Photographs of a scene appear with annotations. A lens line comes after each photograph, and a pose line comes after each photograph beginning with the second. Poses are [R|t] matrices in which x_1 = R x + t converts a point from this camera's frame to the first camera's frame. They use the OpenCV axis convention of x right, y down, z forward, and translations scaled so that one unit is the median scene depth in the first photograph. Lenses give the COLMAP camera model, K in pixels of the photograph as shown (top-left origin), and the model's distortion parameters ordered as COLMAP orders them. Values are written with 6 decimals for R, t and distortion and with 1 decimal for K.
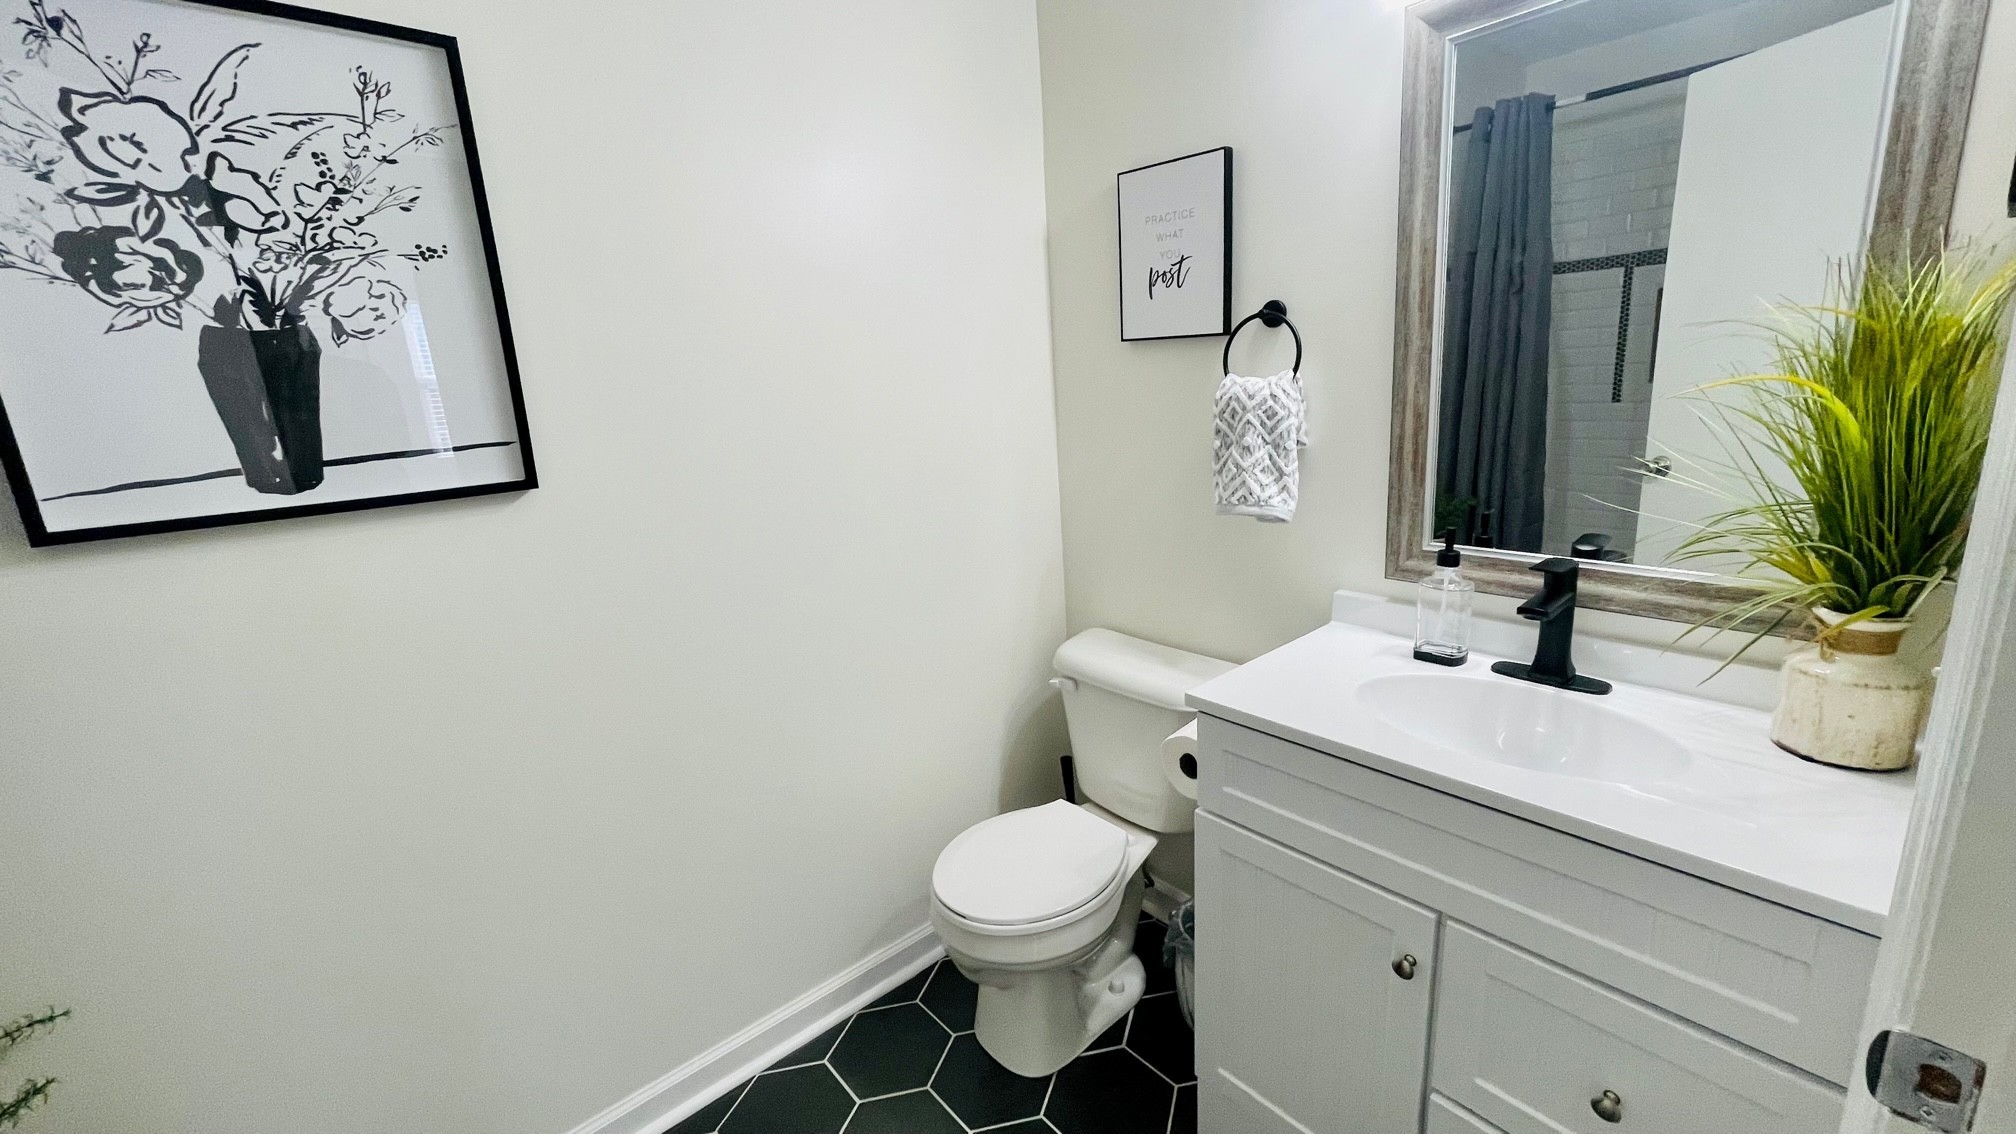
lens RADIAL K [[804.6, 0, 1008.0], [0, 804.6, 567.0], [0, 0, 1]] dist [0.019473, -0.005415]
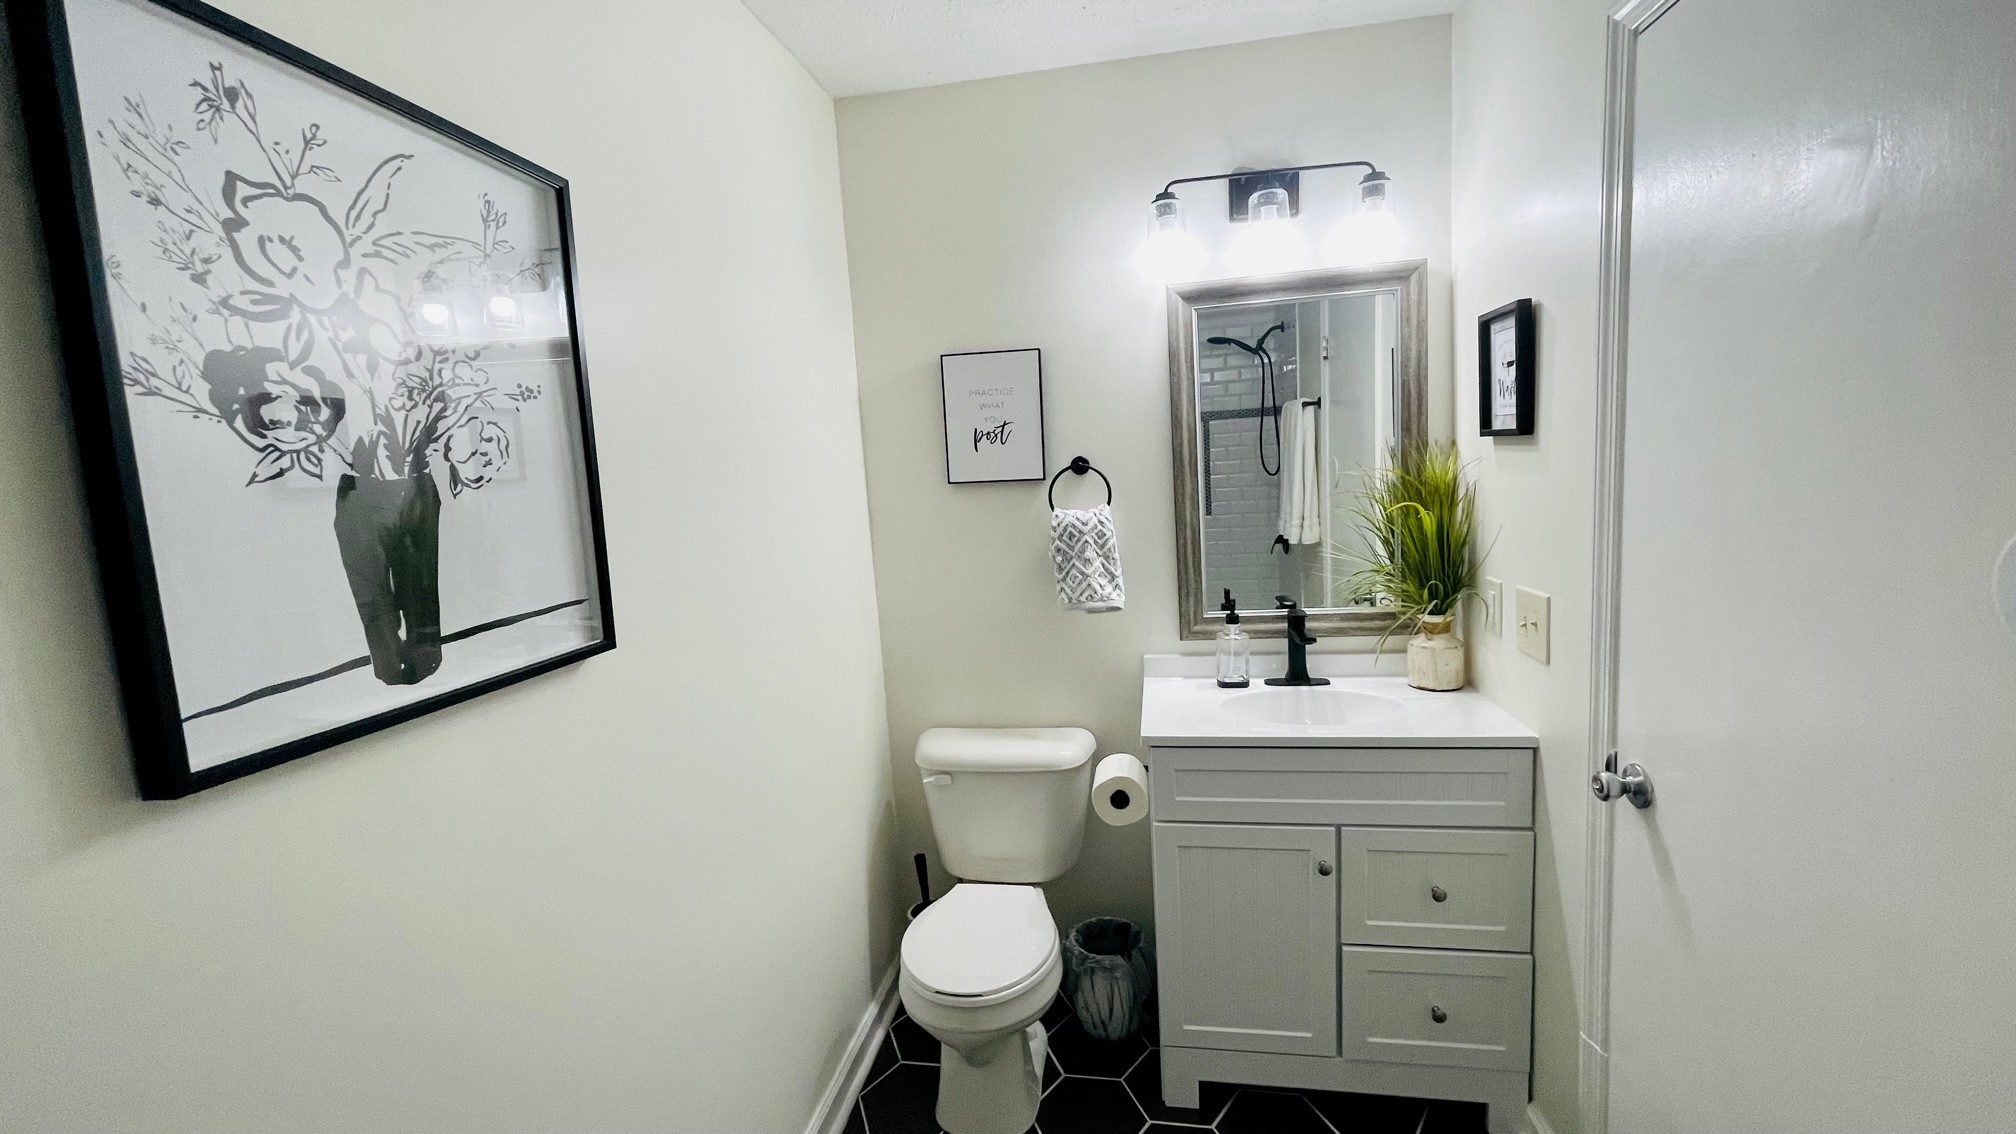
lens RADIAL K [[773.4, 0, 1017.0], [0, 773.4, 573.1], [0, 0, 1]] dist [0.000792, 0.000223]
pose [[0.790233, -0.071076, 0.608670, -0.888374], [0.161996, 0.982147, -0.095630, -0.029454], [-0.591007, 0.174172, 0.787639, 0.060261]]
